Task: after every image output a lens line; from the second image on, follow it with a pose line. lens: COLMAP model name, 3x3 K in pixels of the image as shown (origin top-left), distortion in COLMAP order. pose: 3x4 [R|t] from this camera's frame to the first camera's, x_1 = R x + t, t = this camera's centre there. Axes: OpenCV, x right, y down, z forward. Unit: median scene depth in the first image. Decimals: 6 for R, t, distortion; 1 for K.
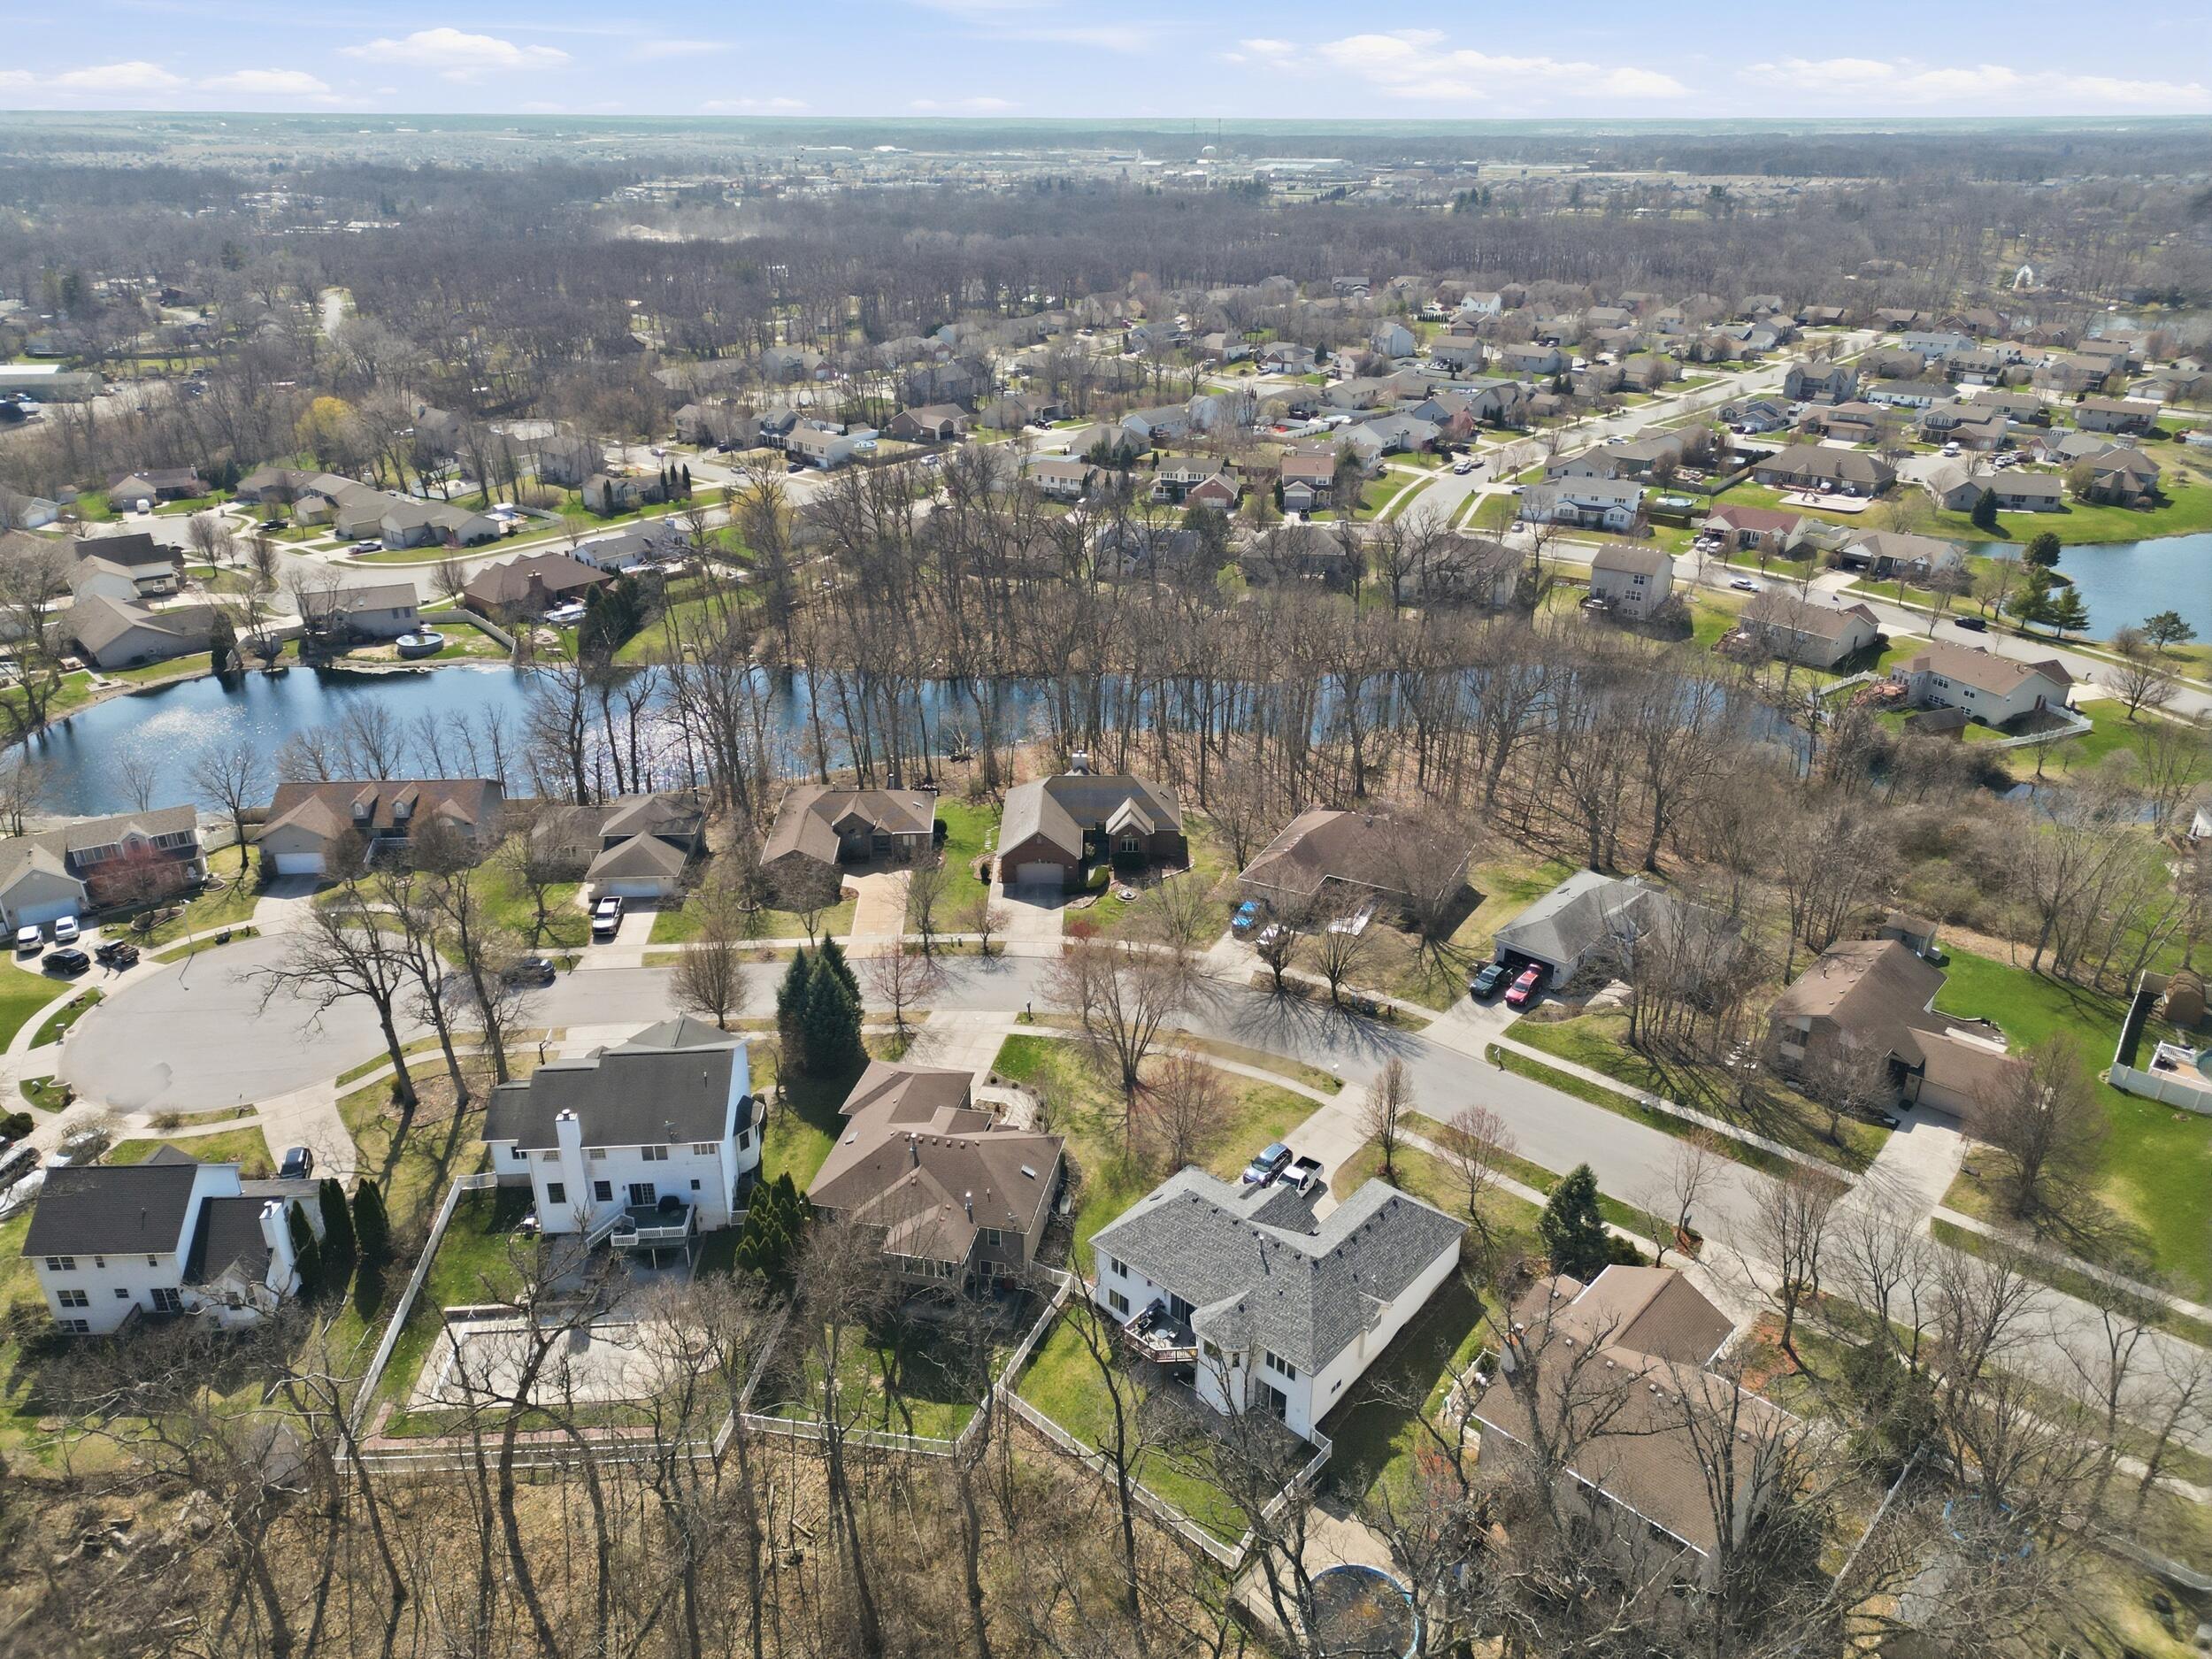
lens RADIAL K [[1555.8, 0, 1106.0], [0, 1555.8, 829.5], [0, 0, 1]] dist [0.084899, -0.087284]
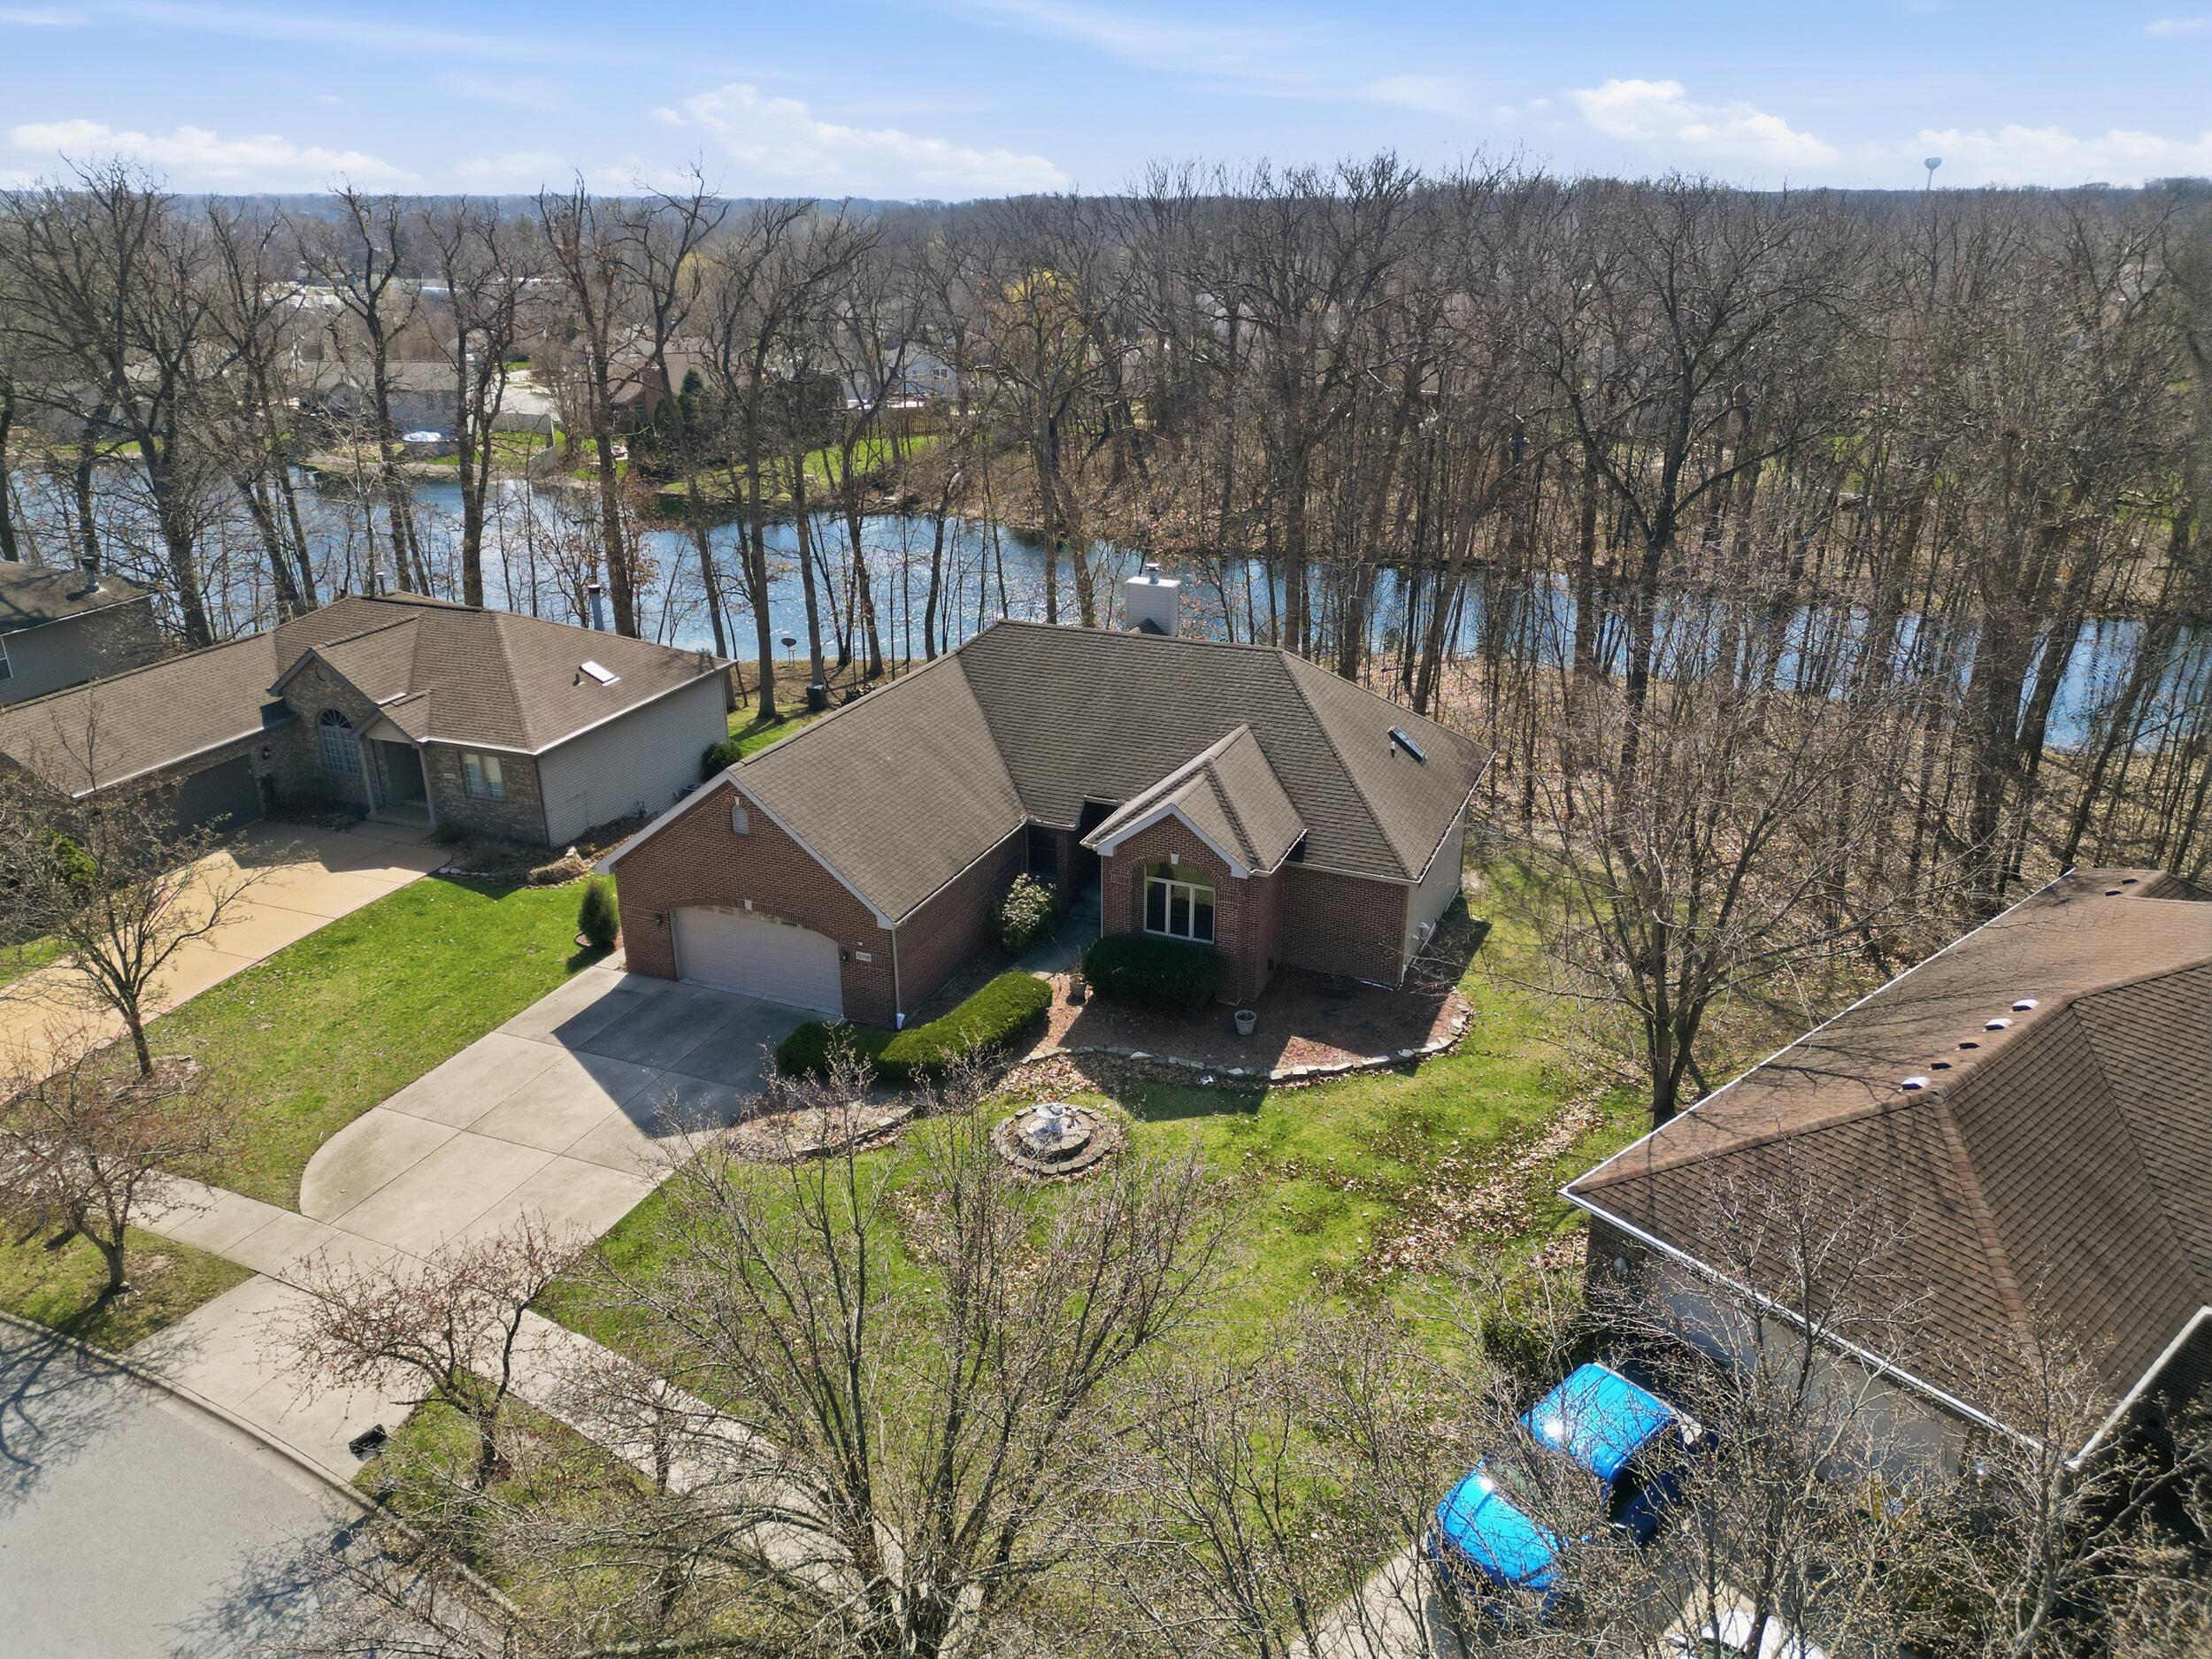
lens RADIAL K [[1555.8, 0, 1106.0], [0, 1555.8, 829.5], [0, 0, 1]] dist [0.084899, -0.087284]
pose [[0.919263, 0.142437, -0.366971, 0.061947], [-0.160252, 0.986905, -0.018371, 0.002562], [0.359549, 0.075696, 0.930051, 0.532675]]
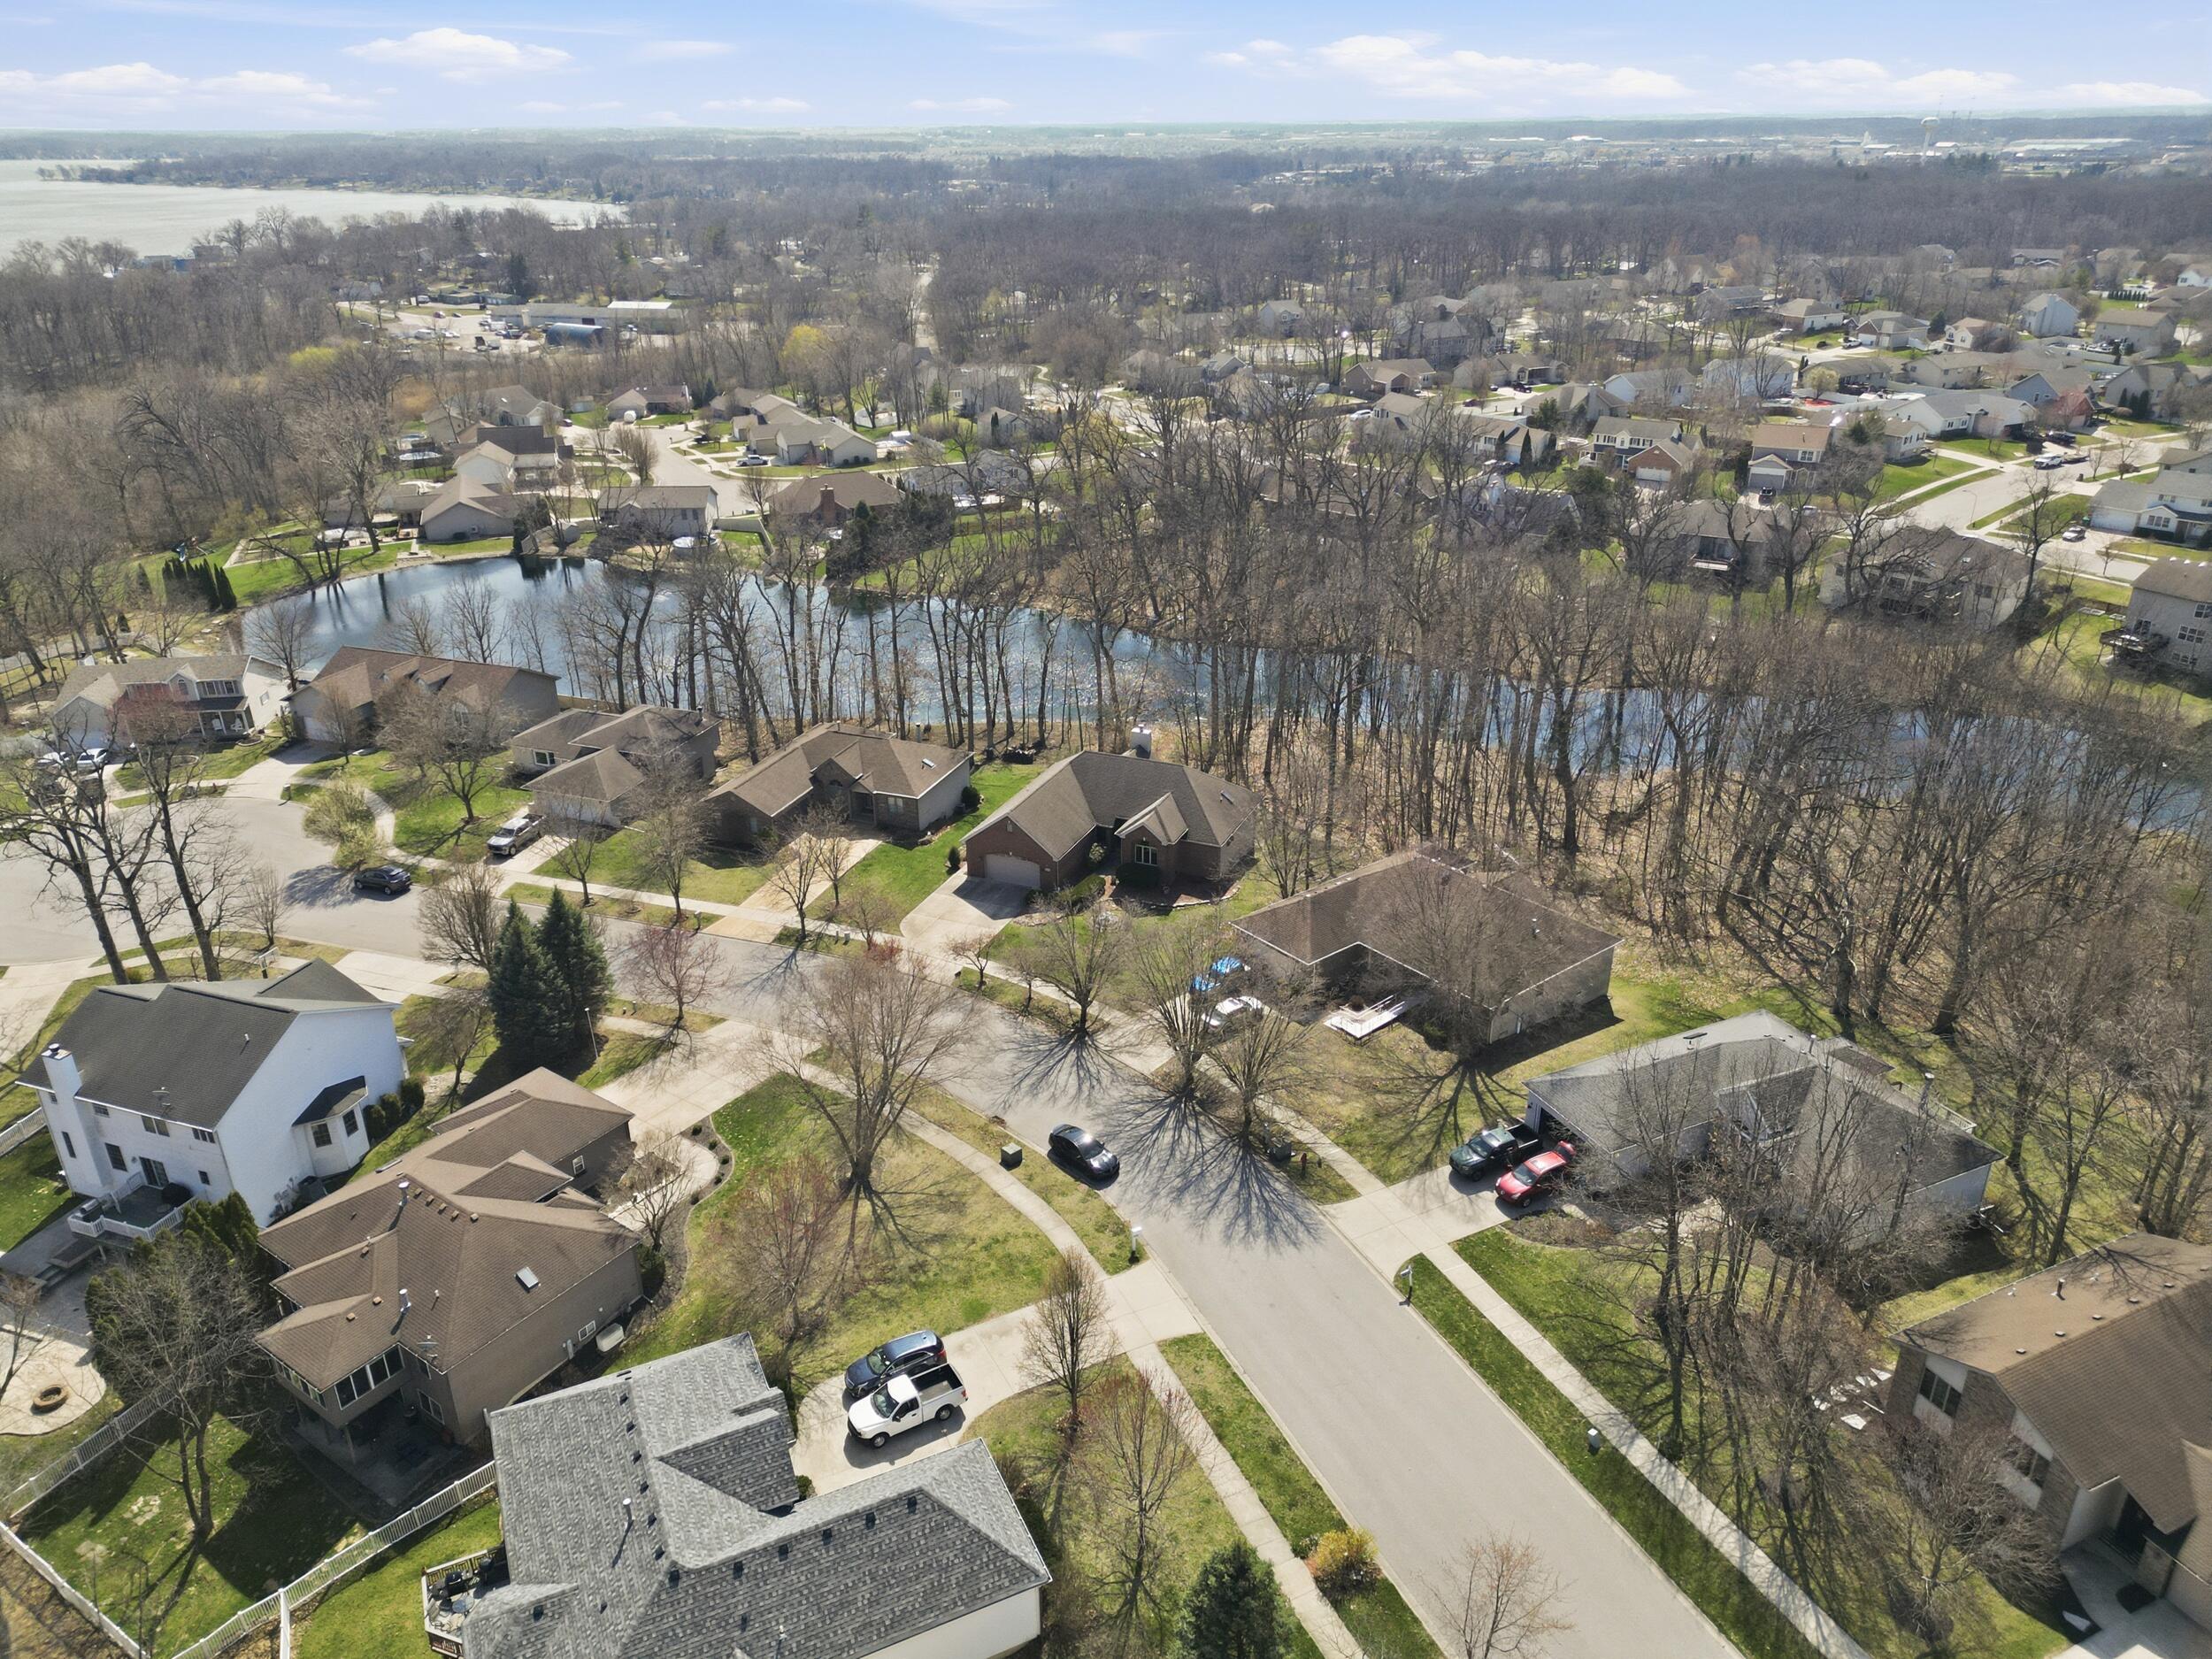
lens RADIAL K [[1555.8, 0, 1106.0], [0, 1555.8, 829.5], [0, 0, 1]] dist [0.084899, -0.087284]
pose [[0.914725, 0.156705, -0.372453, 0.185959], [-0.157800, 0.987081, 0.027753, -0.013482], [0.371990, 0.033387, 0.927636, 0.212043]]
